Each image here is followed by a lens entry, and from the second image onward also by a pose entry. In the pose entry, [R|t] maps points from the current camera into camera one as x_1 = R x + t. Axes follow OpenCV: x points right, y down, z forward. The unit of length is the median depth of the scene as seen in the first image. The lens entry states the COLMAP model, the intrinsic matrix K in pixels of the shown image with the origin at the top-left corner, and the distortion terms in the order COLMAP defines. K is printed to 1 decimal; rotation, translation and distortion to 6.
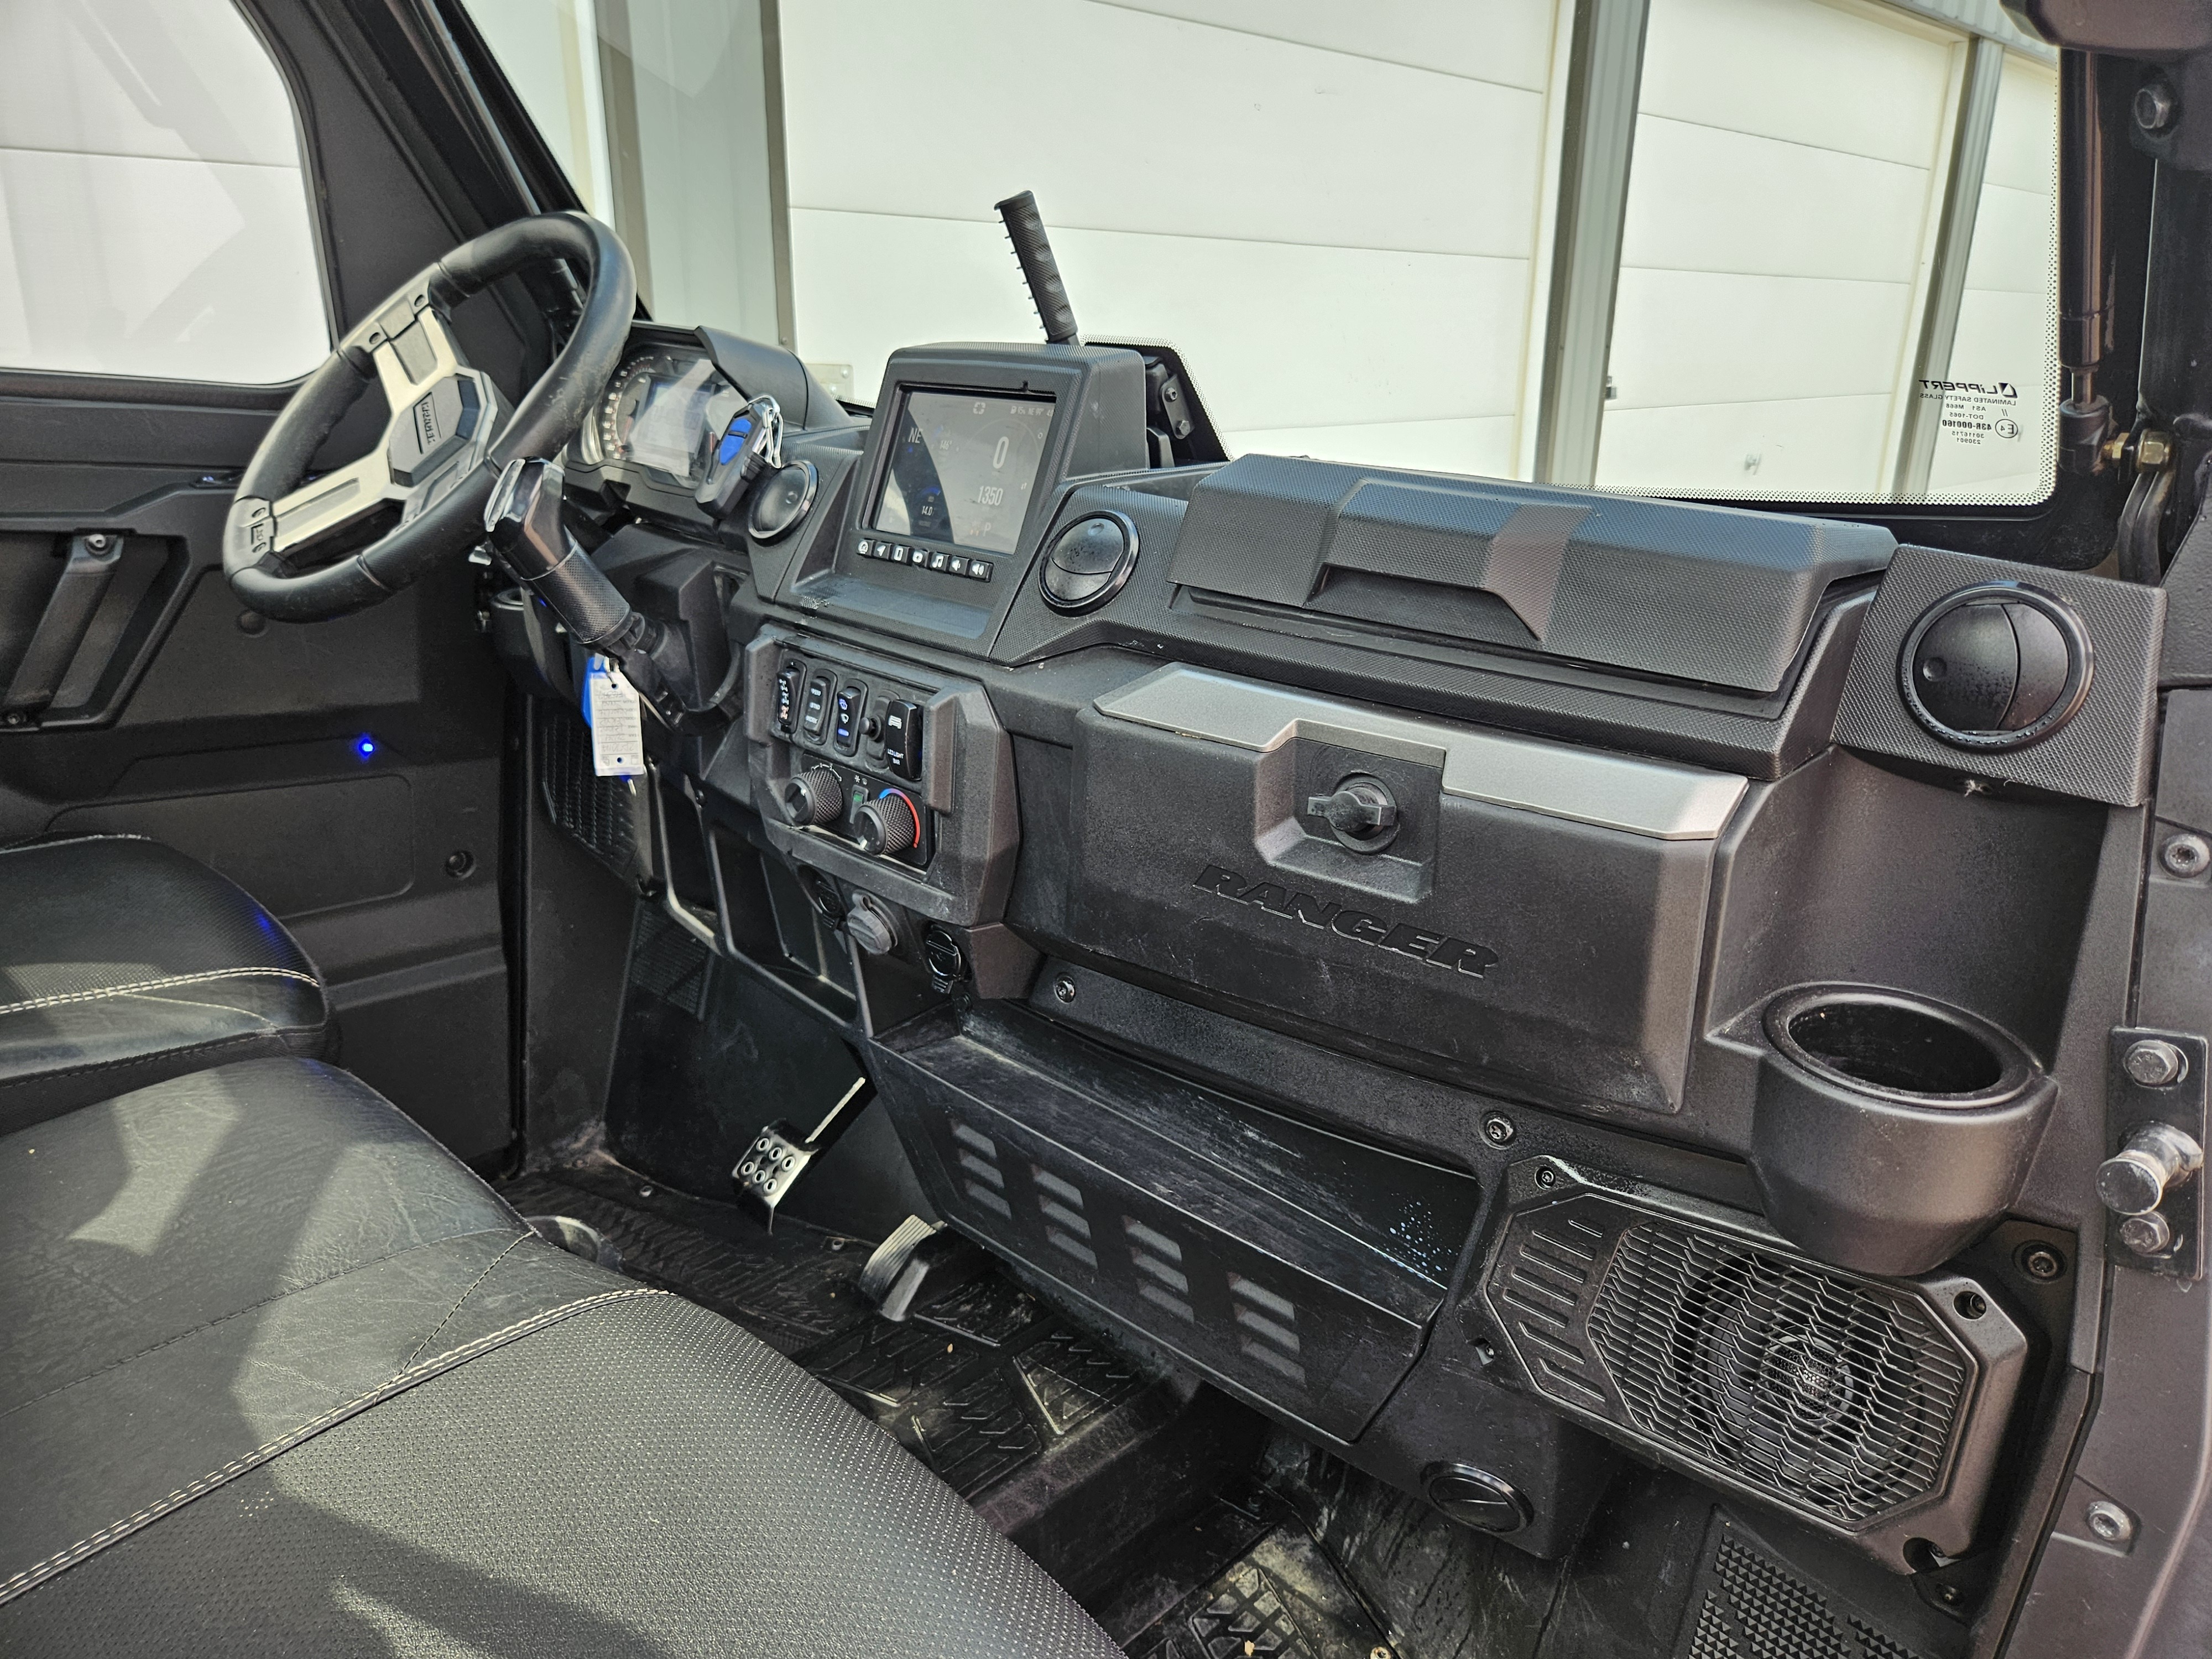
lens RADIAL K [[1506.8, 0, 1106.0], [0, 1506.8, 829.5], [0, 0, 1]] dist [0.018501, -0.002937]
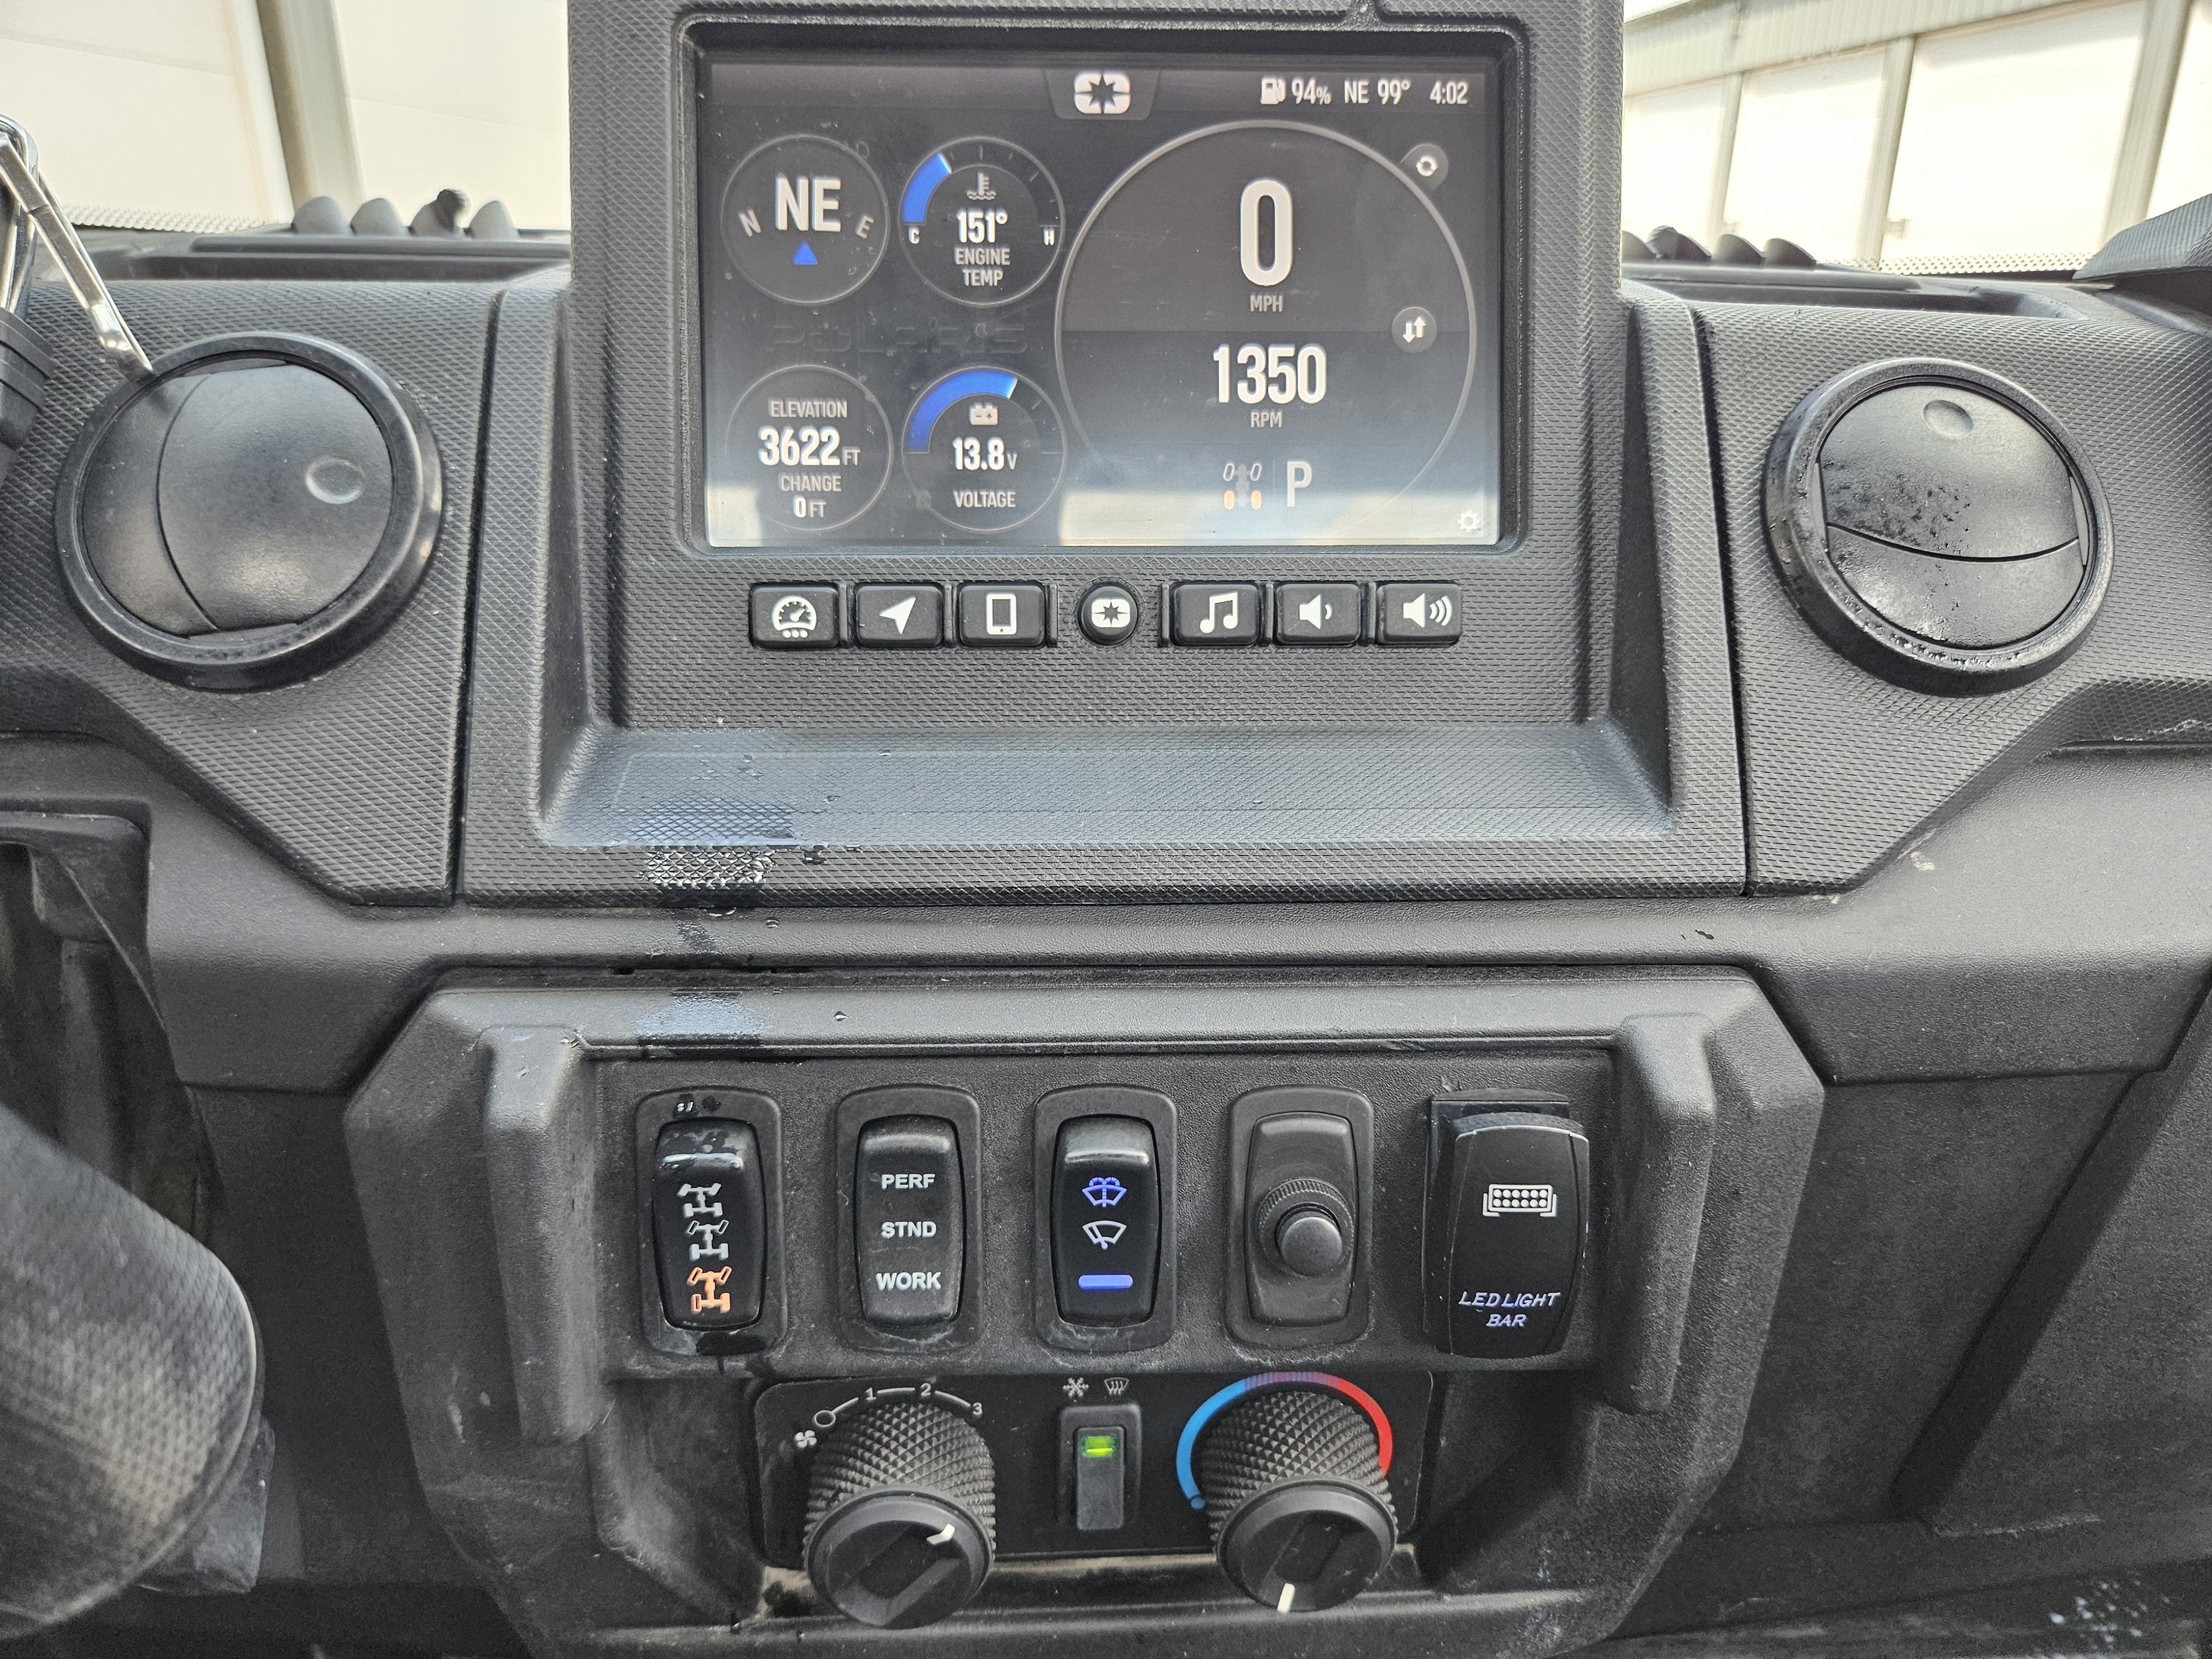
lens RADIAL K [[1506.8, 0, 1106.0], [0, 1506.8, 829.5], [0, 0, 1]] dist [0.018501, -0.002937]
pose [[0.665799, -0.289998, 0.687468, -0.343927], [0.245155, 0.955248, 0.165529, -0.191440], [-0.704706, 0.058327, 0.707098, 0.806640]]
